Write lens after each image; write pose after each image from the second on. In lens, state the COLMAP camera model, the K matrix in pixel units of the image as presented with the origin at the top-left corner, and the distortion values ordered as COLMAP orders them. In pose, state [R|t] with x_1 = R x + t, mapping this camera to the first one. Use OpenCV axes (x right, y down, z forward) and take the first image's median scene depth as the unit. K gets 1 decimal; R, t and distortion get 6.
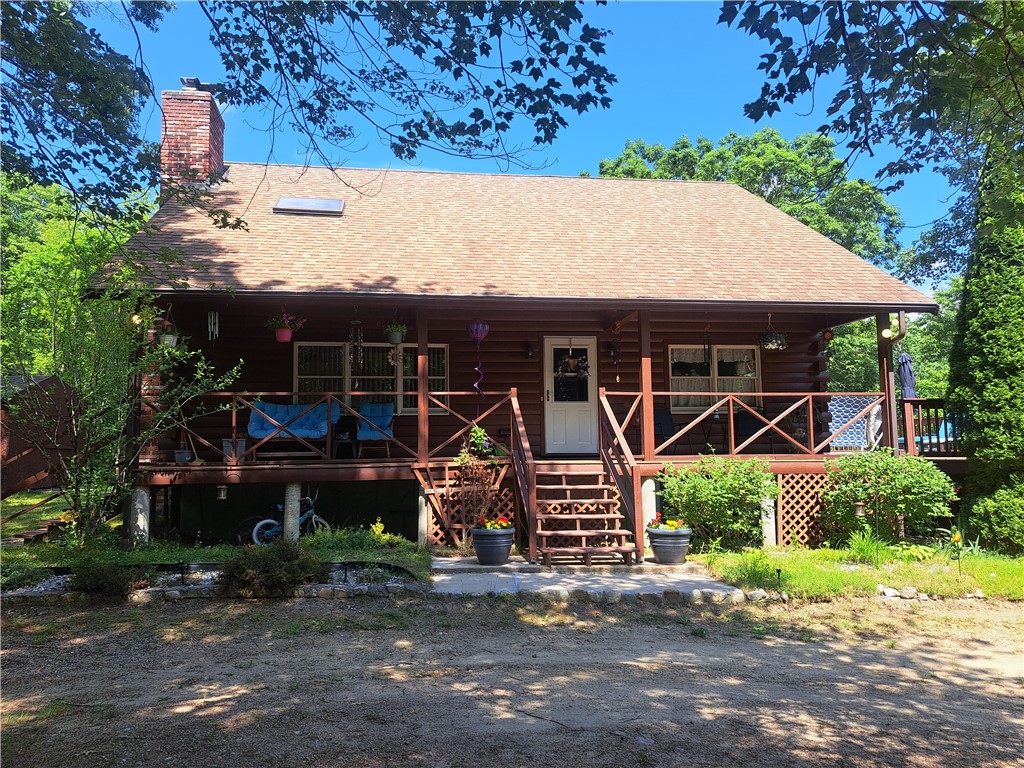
lens RADIAL K [[730.7, 0, 480.4], [0, 730.7, 390.2], [0, 0, 1]] dist [0.148378, -0.238195]
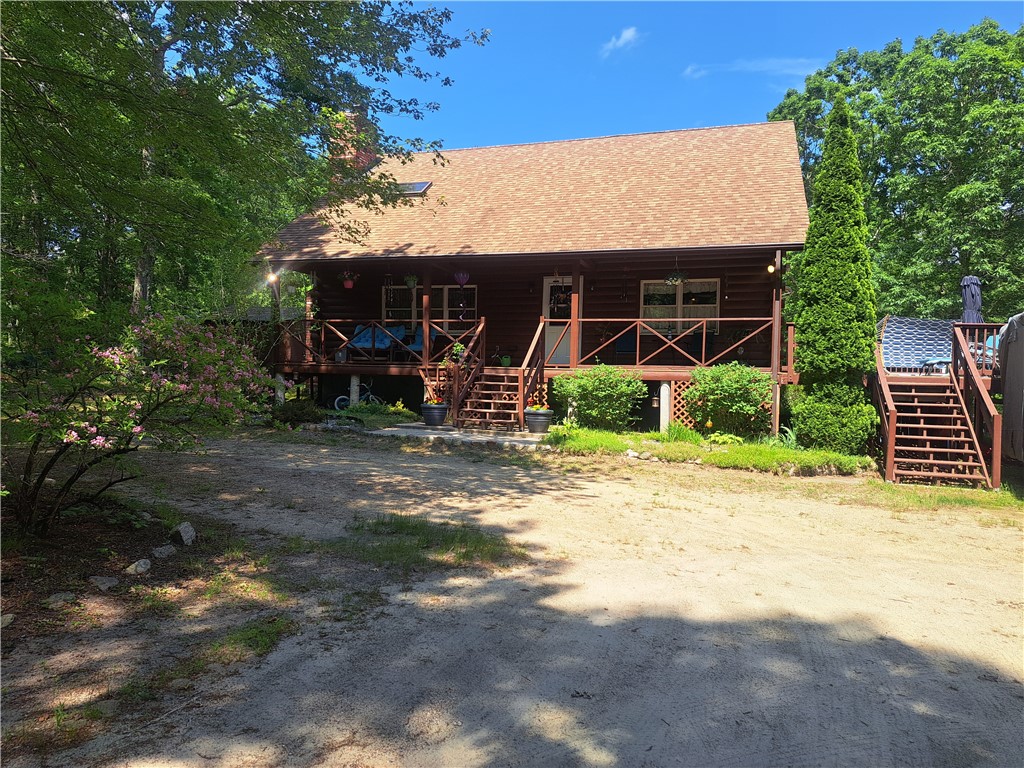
lens RADIAL K [[730.7, 0, 480.4], [0, 730.7, 390.2], [0, 0, 1]] dist [0.148378, -0.238195]
pose [[0.898981, 0.040781, -0.436085, 0.702777], [0.006252, 0.994359, 0.105878, -0.012293], [0.437943, -0.097909, 0.893655, -0.342370]]
